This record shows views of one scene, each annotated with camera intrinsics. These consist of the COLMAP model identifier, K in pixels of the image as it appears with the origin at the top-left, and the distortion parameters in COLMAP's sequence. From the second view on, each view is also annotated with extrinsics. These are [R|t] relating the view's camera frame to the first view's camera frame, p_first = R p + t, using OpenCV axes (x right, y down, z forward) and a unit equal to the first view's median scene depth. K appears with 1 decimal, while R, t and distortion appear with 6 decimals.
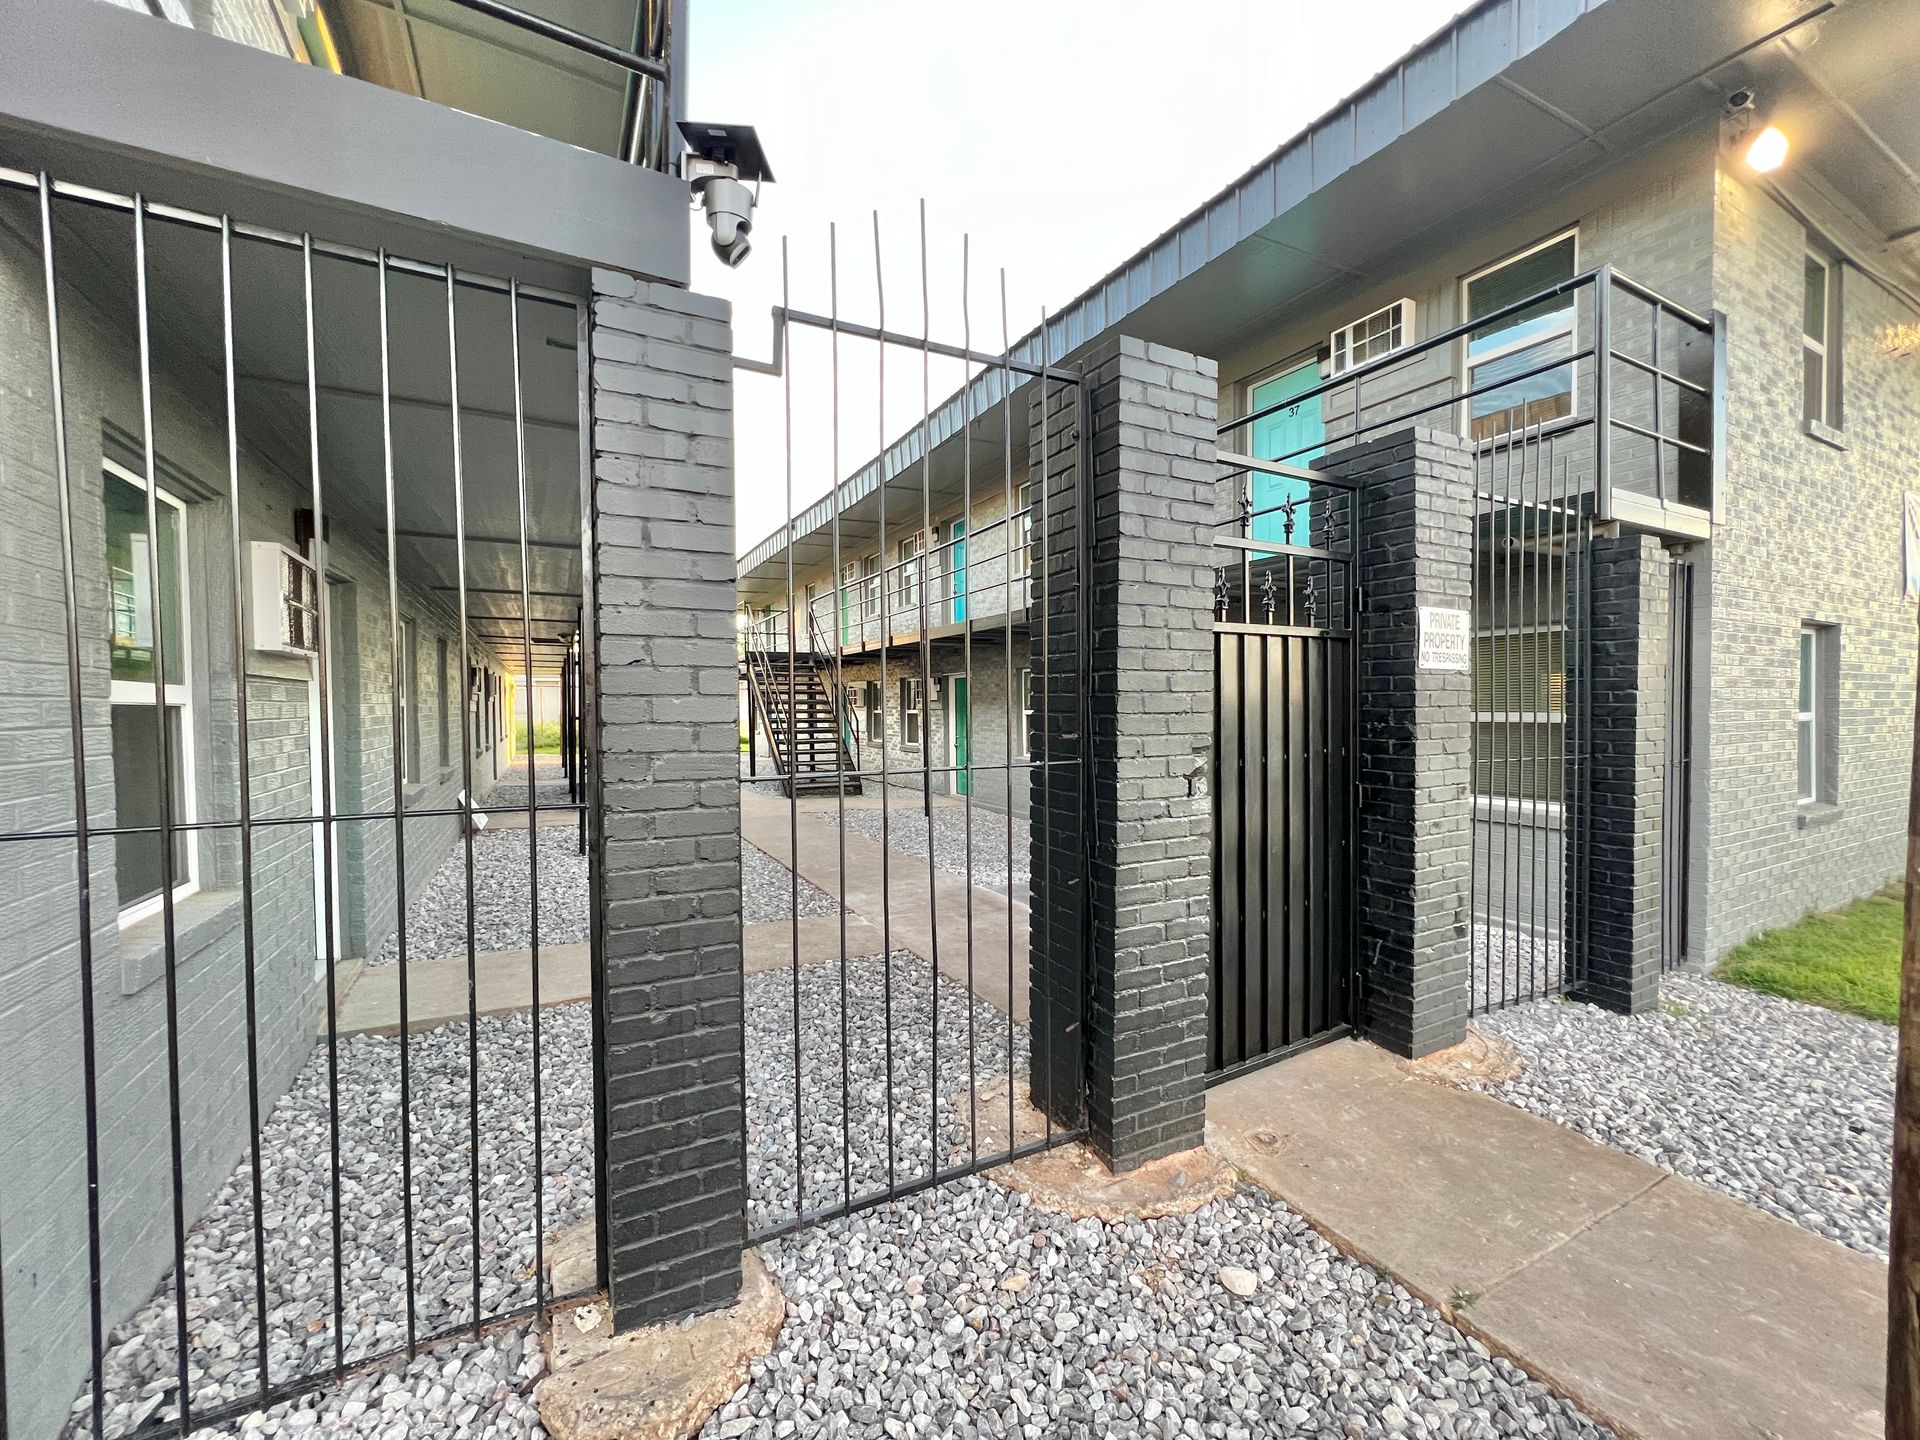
lens RADIAL K [[768.0, 0, 960.0], [0, 768.0, 720.0], [0, 0, 1]] dist [-0.004378, 0.000912]
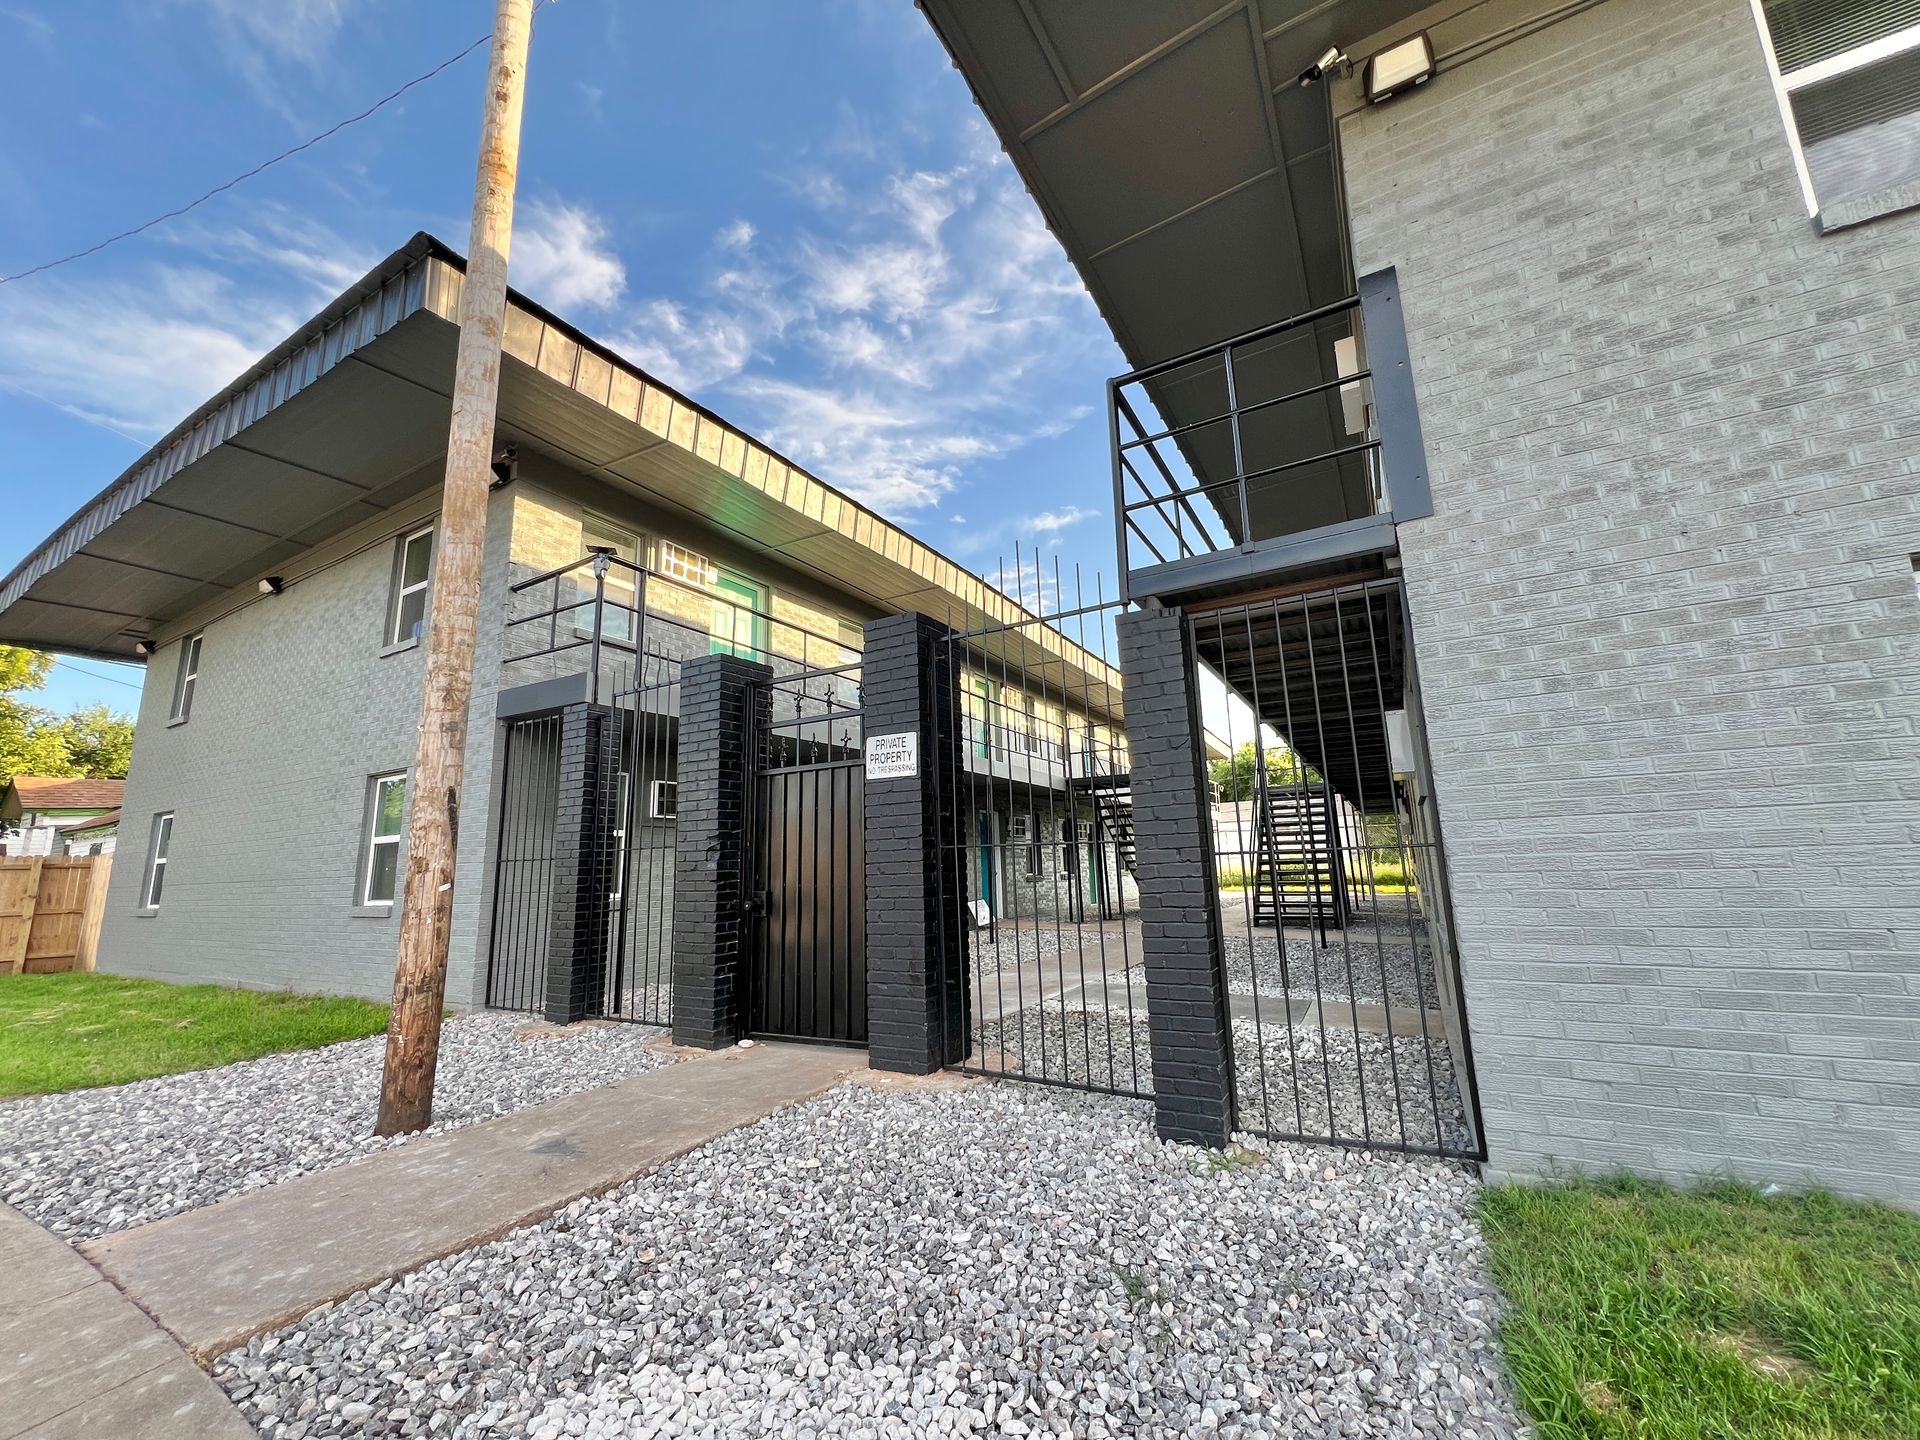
lens RADIAL K [[768.0, 0, 960.0], [0, 768.0, 720.0], [0, 0, 1]] dist [-0.004378, 0.000912]
pose [[0.531383, -0.168649, -0.830174, 2.231375], [0.008319, 0.980974, -0.193959, 0.122988], [0.847091, 0.096160, 0.522676, 0.430831]]
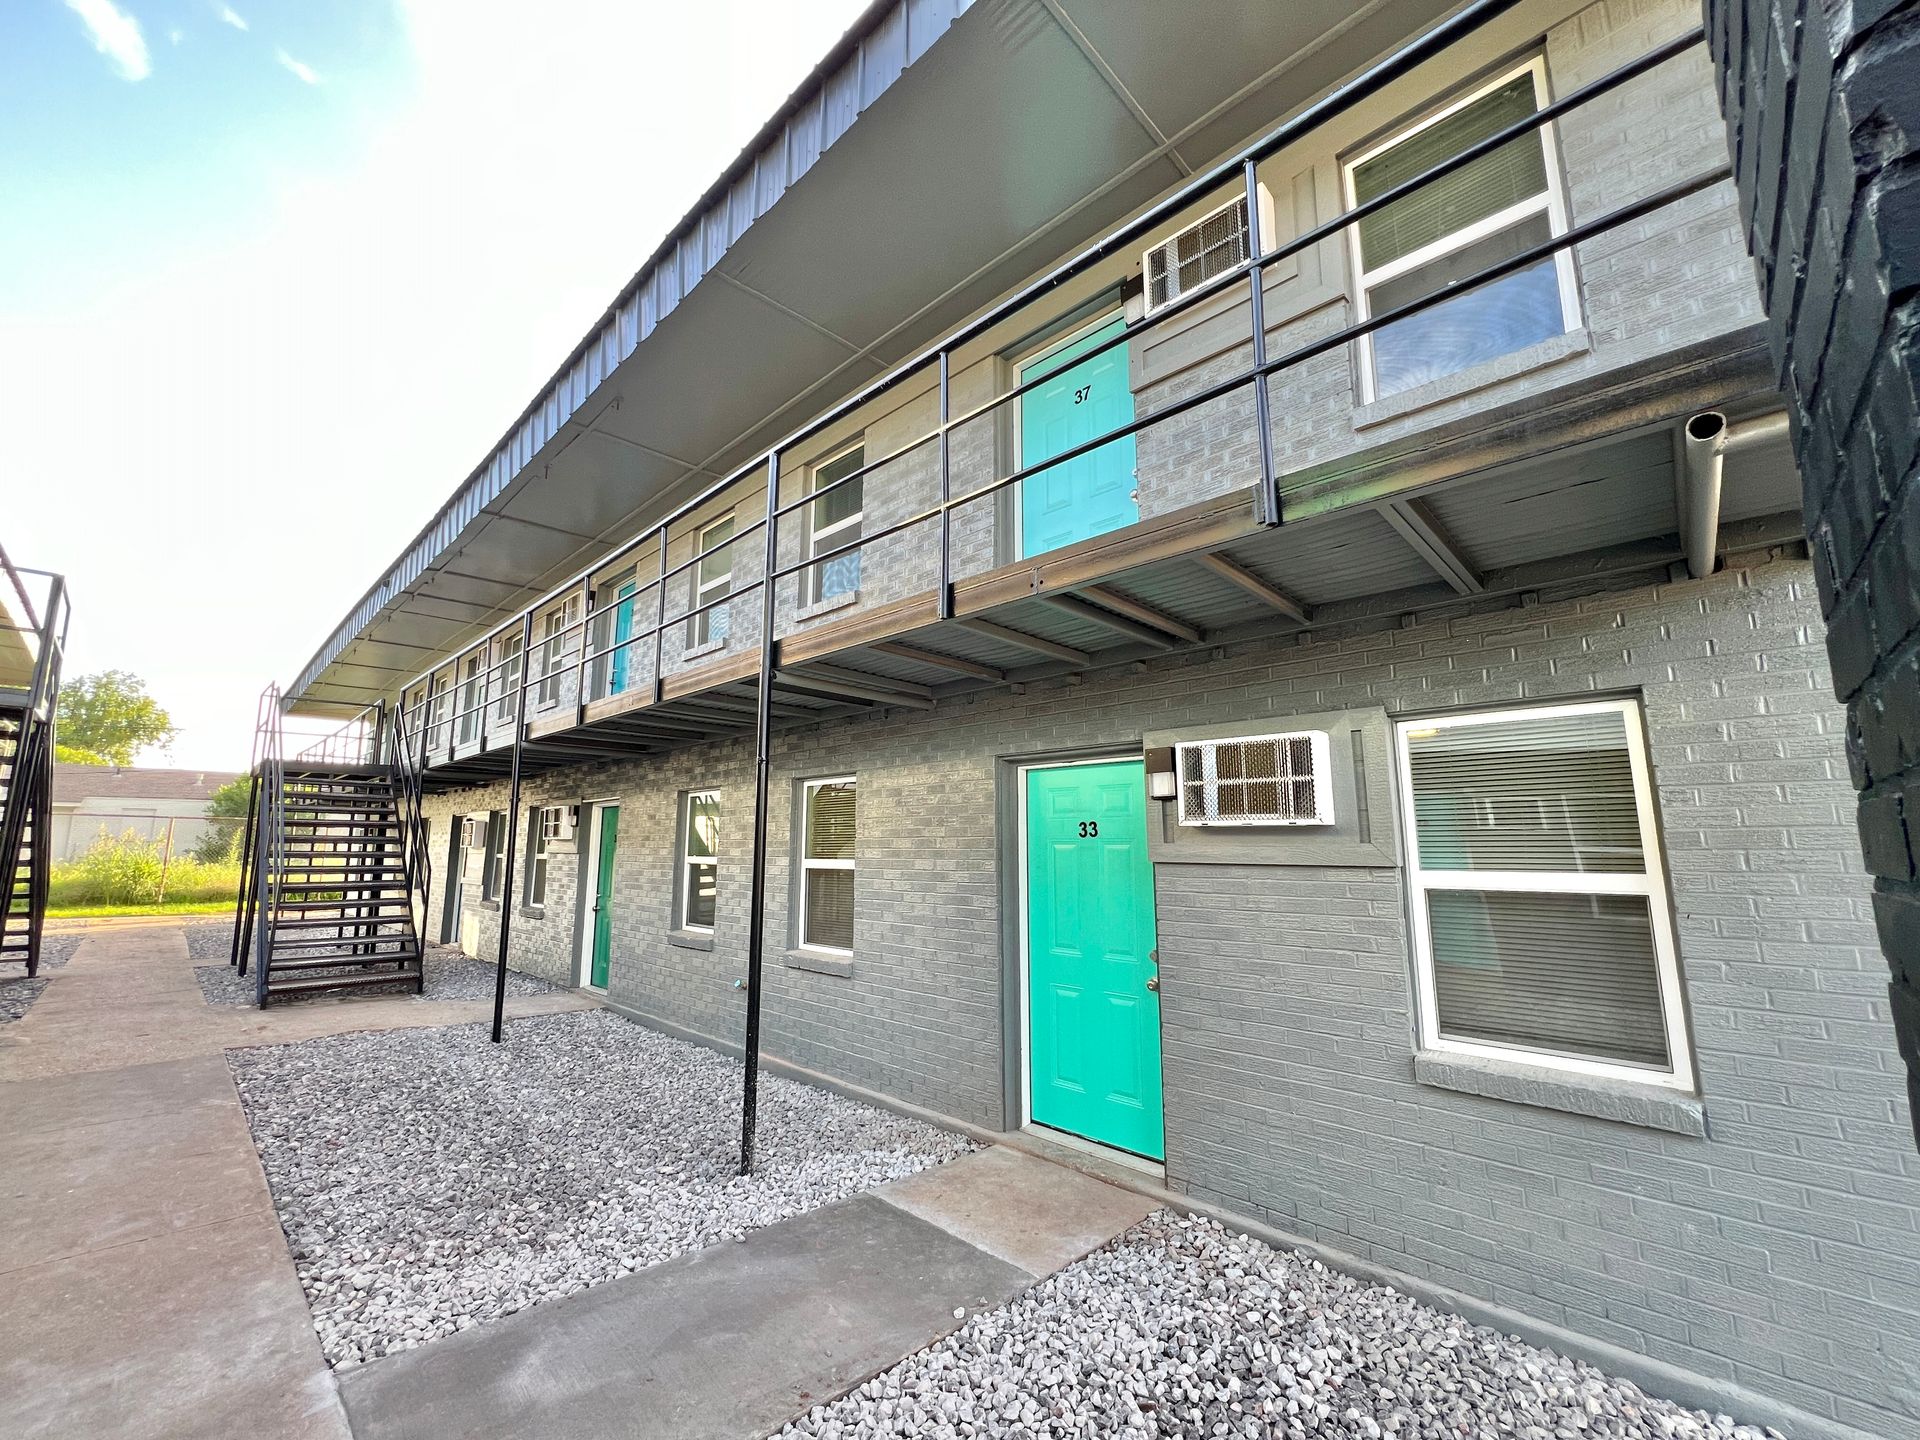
lens RADIAL K [[768.0, 0, 960.0], [0, 768.0, 720.0], [0, 0, 1]] dist [-0.004378, 0.000912]
pose [[0.951438, 0.058063, 0.302314, 0.414412], [-0.001670, 0.983010, -0.183545, -0.029803], [-0.307834, 0.174127, 0.935370, 1.253930]]
